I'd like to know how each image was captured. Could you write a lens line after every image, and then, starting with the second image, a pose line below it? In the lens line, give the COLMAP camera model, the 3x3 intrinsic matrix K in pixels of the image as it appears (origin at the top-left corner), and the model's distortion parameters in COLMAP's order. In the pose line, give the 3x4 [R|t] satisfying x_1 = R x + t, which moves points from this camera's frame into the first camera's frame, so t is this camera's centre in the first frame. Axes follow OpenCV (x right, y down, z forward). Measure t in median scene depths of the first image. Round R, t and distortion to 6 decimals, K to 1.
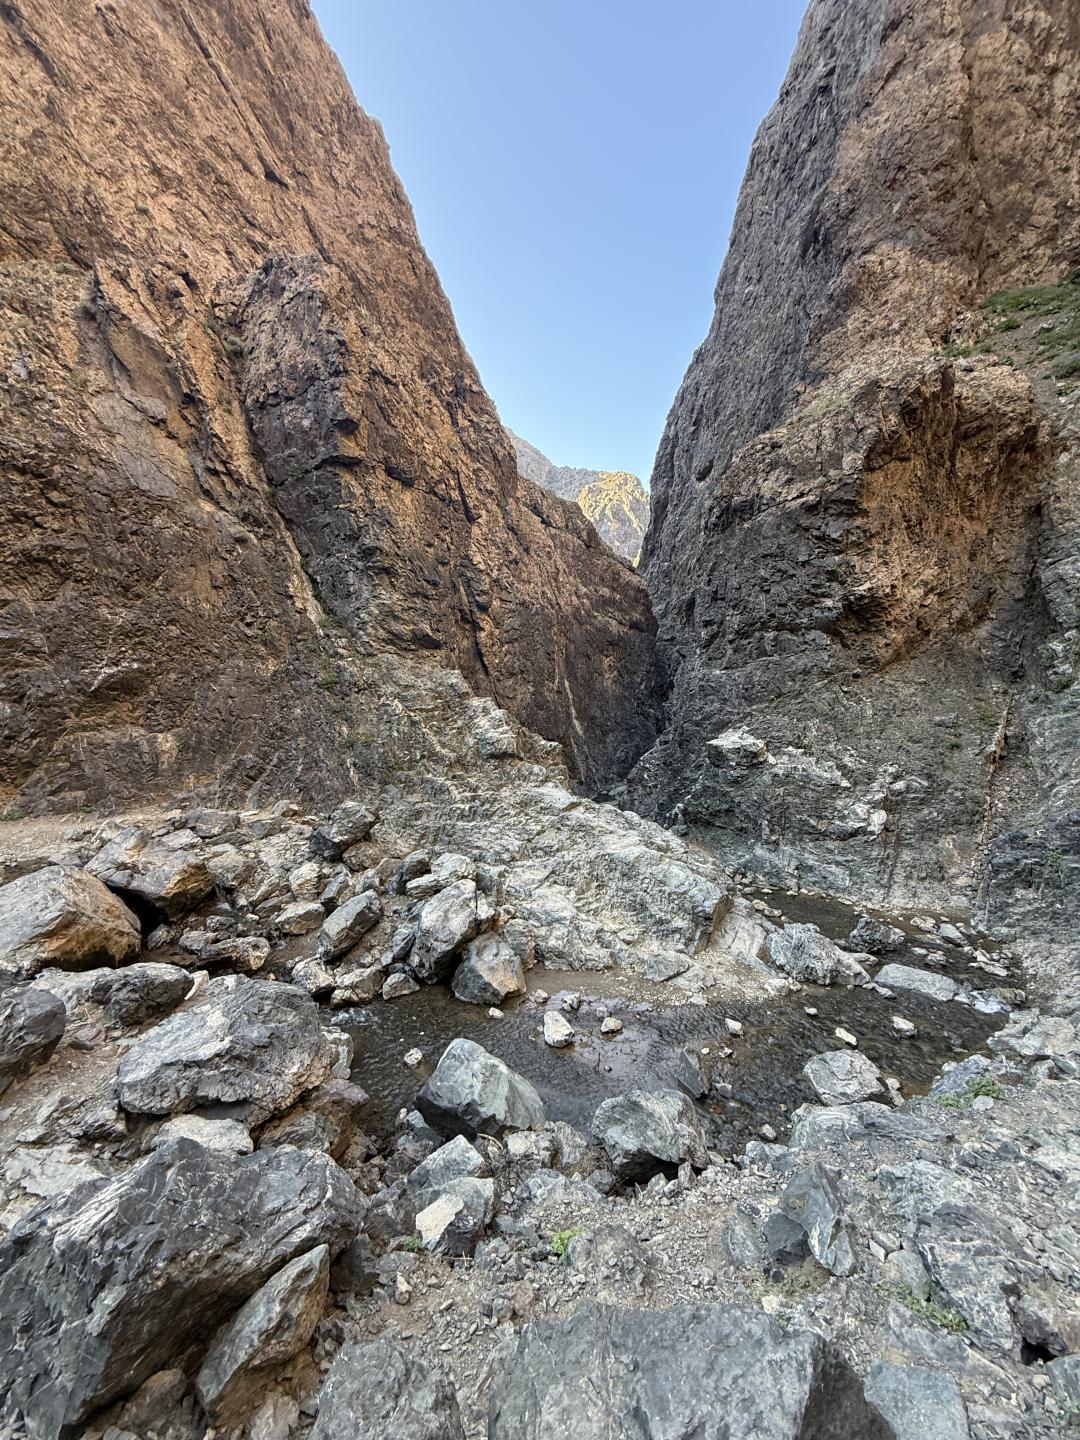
lens RADIAL K [[569.7, 0, 540.6], [0, 569.7, 714.6], [0, 0, 1]] dist [0.001512, -0.000176]
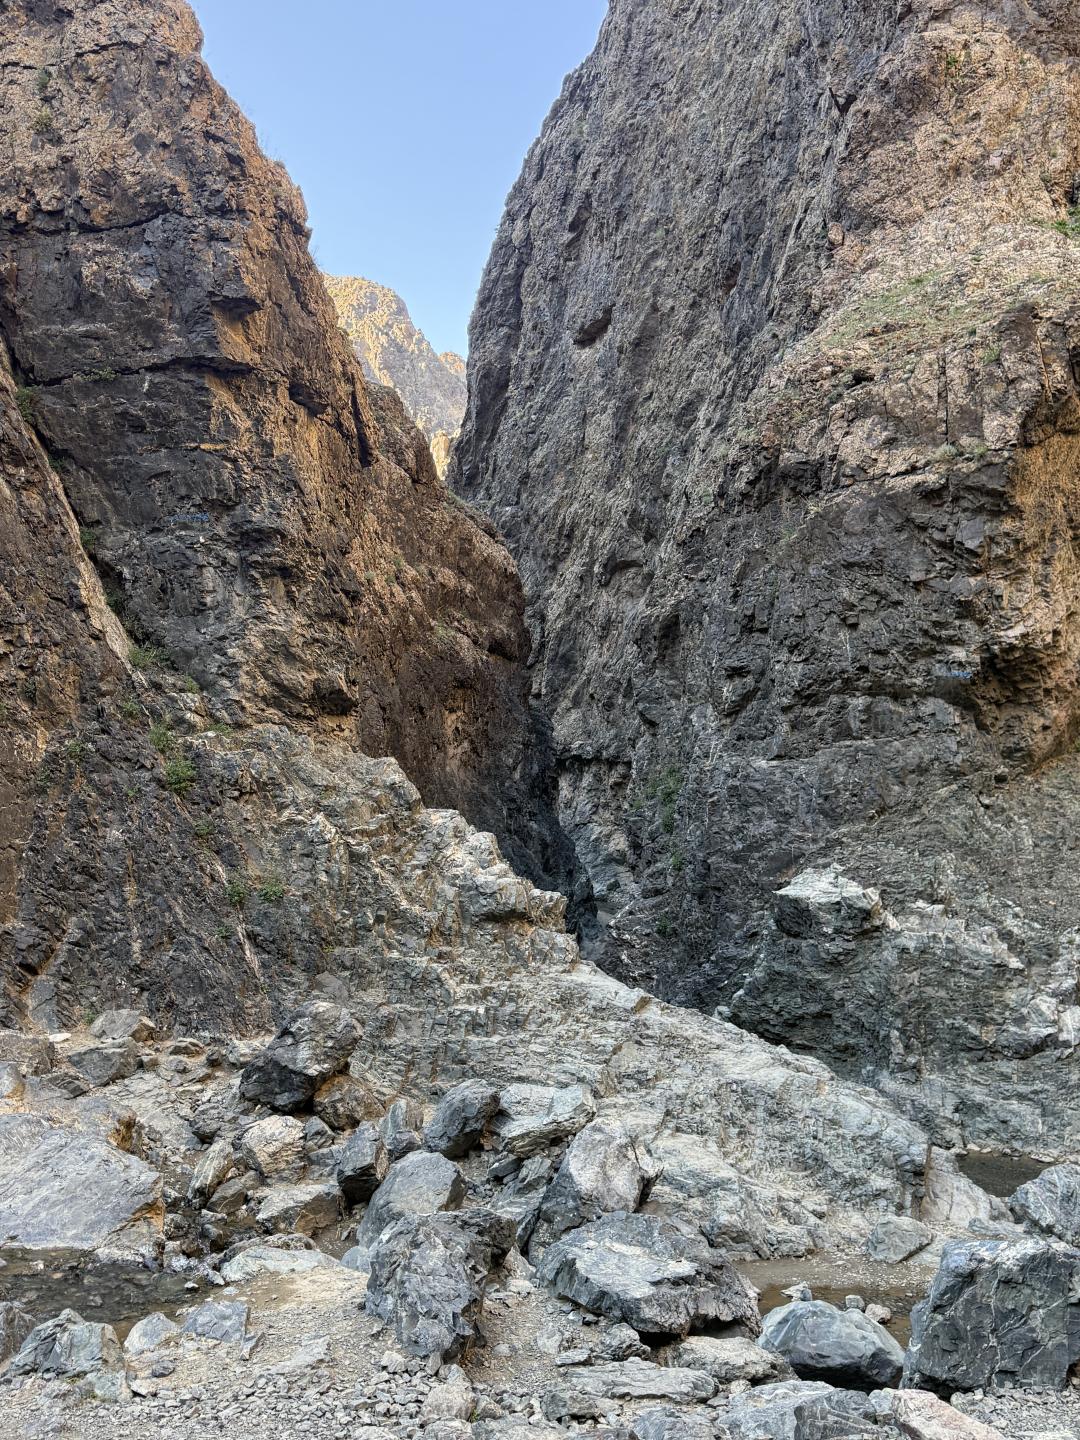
lens RADIAL K [[1334.1, 0, 525.4], [0, 1334.1, 705.5], [0, 0, 1]] dist [0.079227, 0.000000]
pose [[0.960073, 0.035721, 0.277459, -0.329922], [-0.010403, 0.995687, -0.092189, -0.010640], [-0.279556, 0.085622, 0.956304, -0.215032]]
